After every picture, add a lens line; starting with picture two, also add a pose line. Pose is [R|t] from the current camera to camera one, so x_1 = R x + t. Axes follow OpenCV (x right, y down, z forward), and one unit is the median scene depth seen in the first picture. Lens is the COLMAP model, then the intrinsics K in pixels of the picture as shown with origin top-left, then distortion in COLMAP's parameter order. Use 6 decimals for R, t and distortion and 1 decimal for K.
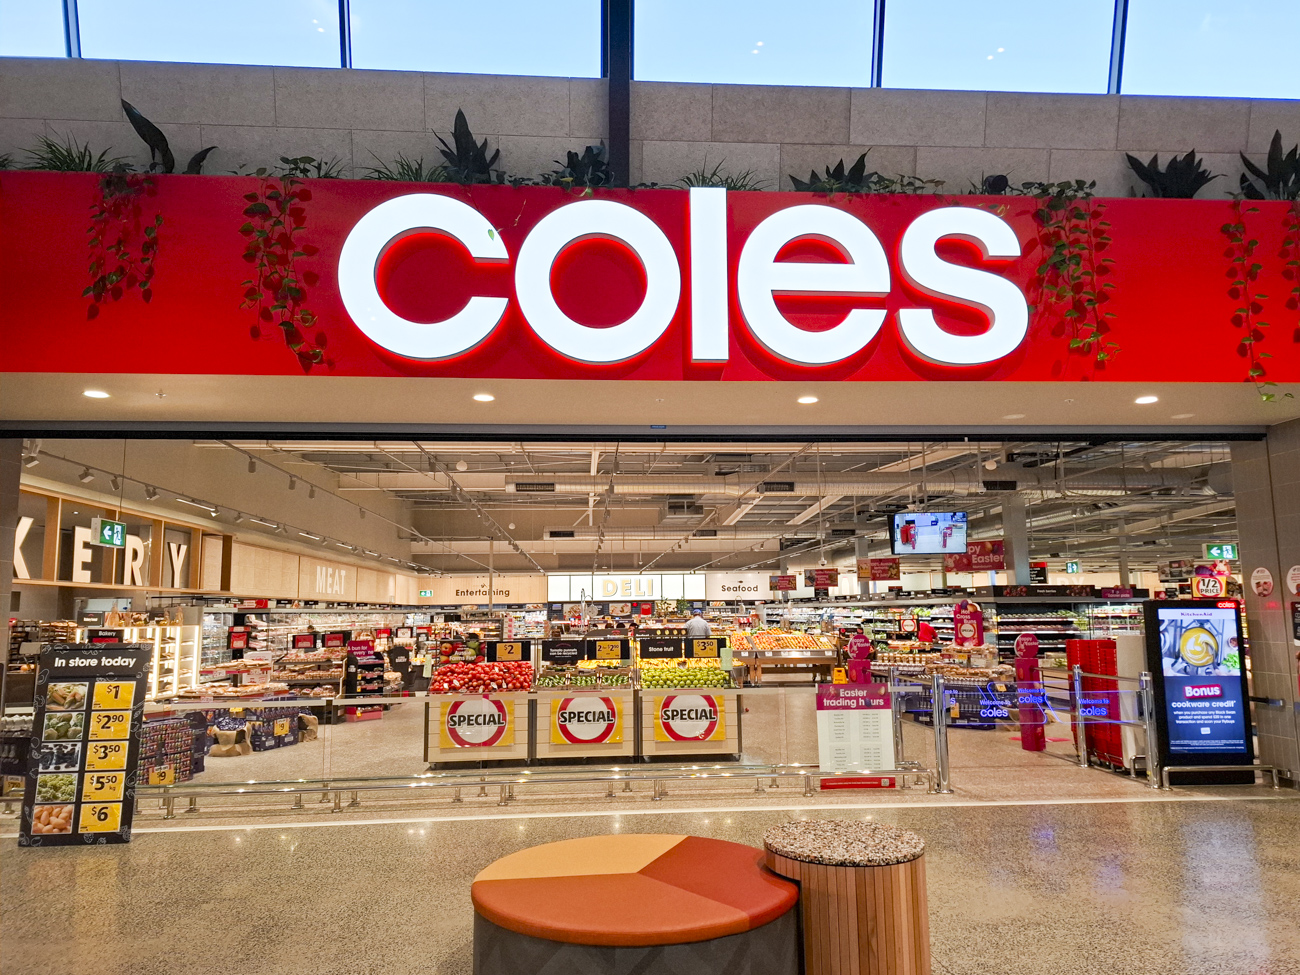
lens RADIAL K [[872.5, 0, 644.7], [0, 872.5, 498.9], [0, 0, 1]] dist [0.079410, -0.086704]
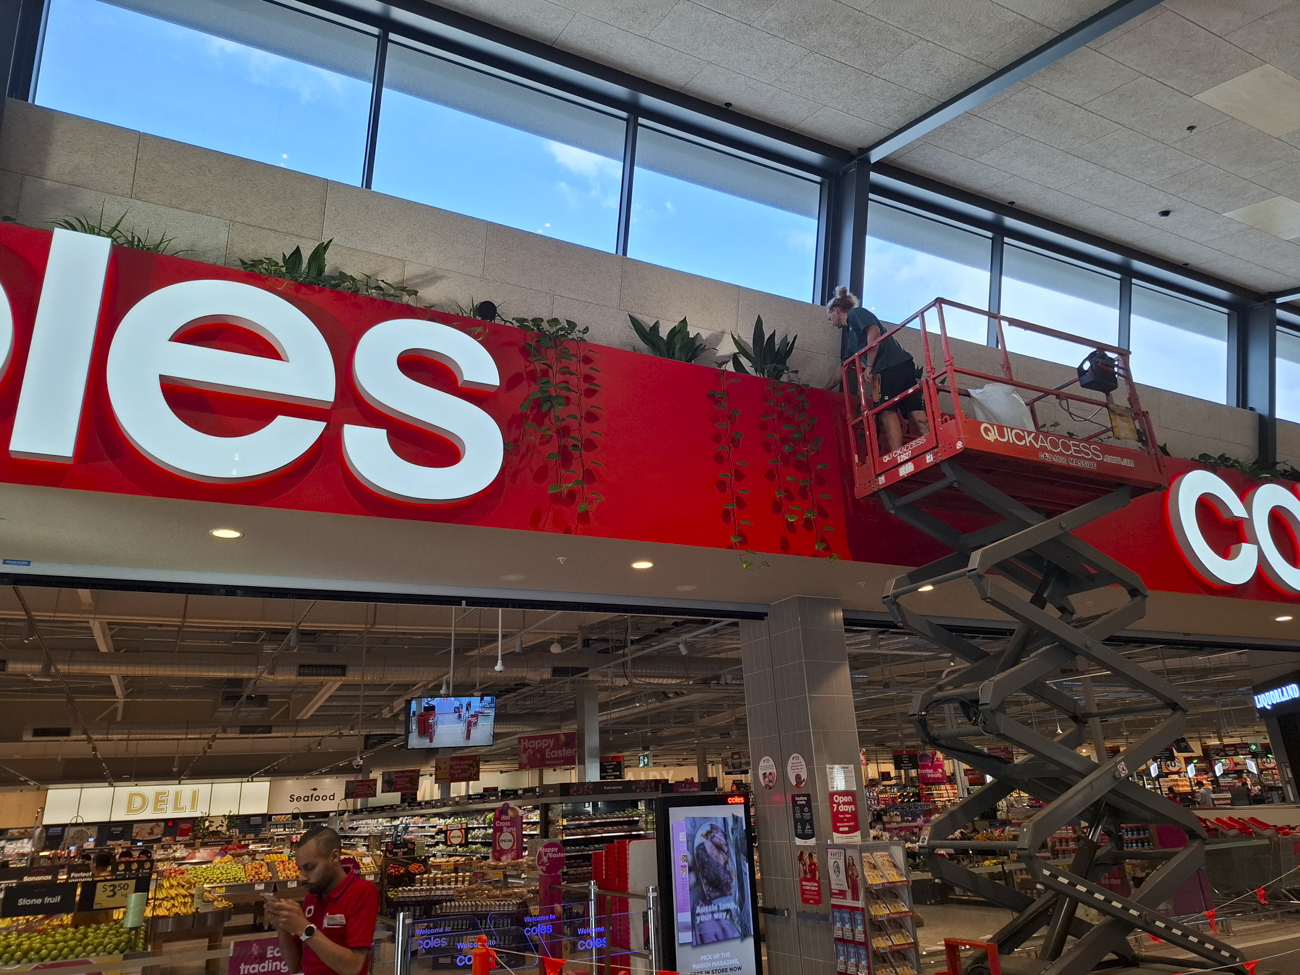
lens RADIAL K [[872.5, 0, 644.7], [0, 872.5, 498.9], [0, 0, 1]] dist [0.079410, -0.086704]
pose [[0.921963, 0.093090, 0.375924, 0.201571], [-0.009438, 0.975793, -0.218491, 0.016163], [-0.387163, 0.197893, 0.900524, 0.160015]]
